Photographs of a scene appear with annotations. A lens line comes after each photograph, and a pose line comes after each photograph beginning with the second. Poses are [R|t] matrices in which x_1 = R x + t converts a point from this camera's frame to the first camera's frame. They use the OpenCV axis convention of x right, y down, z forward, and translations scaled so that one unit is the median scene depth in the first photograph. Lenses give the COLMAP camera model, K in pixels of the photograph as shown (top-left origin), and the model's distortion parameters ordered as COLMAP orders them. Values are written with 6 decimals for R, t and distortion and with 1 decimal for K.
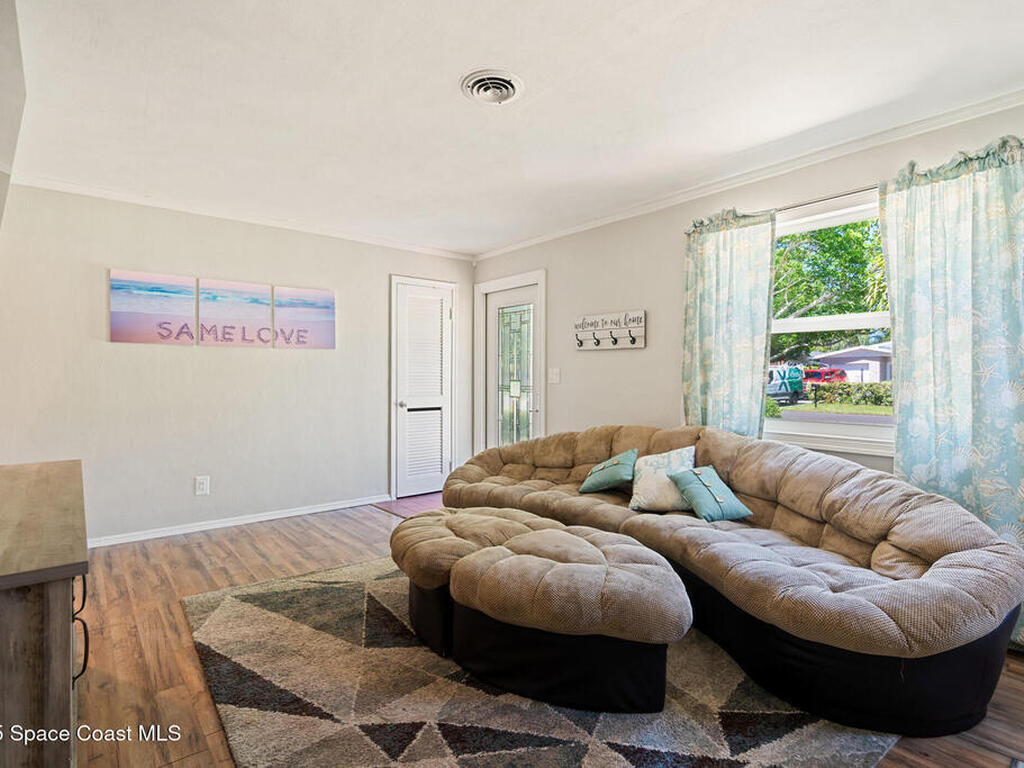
lens RADIAL K [[524.2, 0, 513.4], [0, 524.2, 378.3], [0, 0, 1]] dist [0.000912, 0.001399]
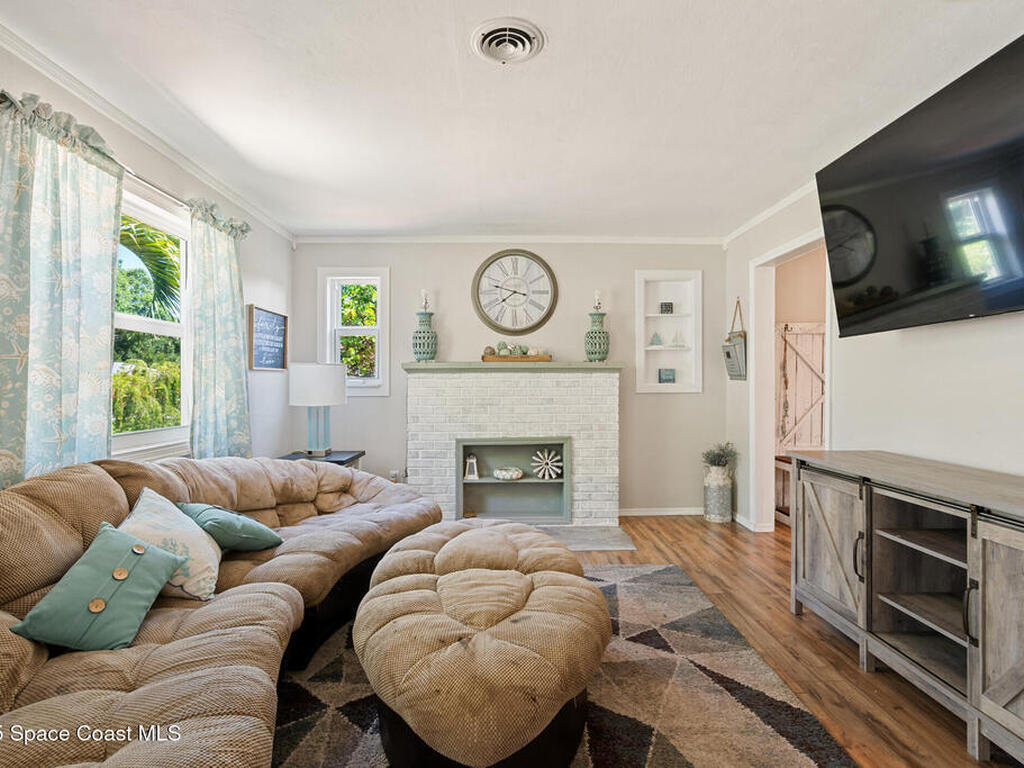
lens RADIAL K [[524.2, 0, 512.4], [0, 524.2, 384.3], [0, 0, 1]] dist [0.000912, 0.001399]
pose [[-0.785627, 0.002352, 0.618696, -0.736959], [0.006645, 0.999967, 0.004637, -0.006364], [-0.618665, 0.007754, -0.785616, 2.128211]]
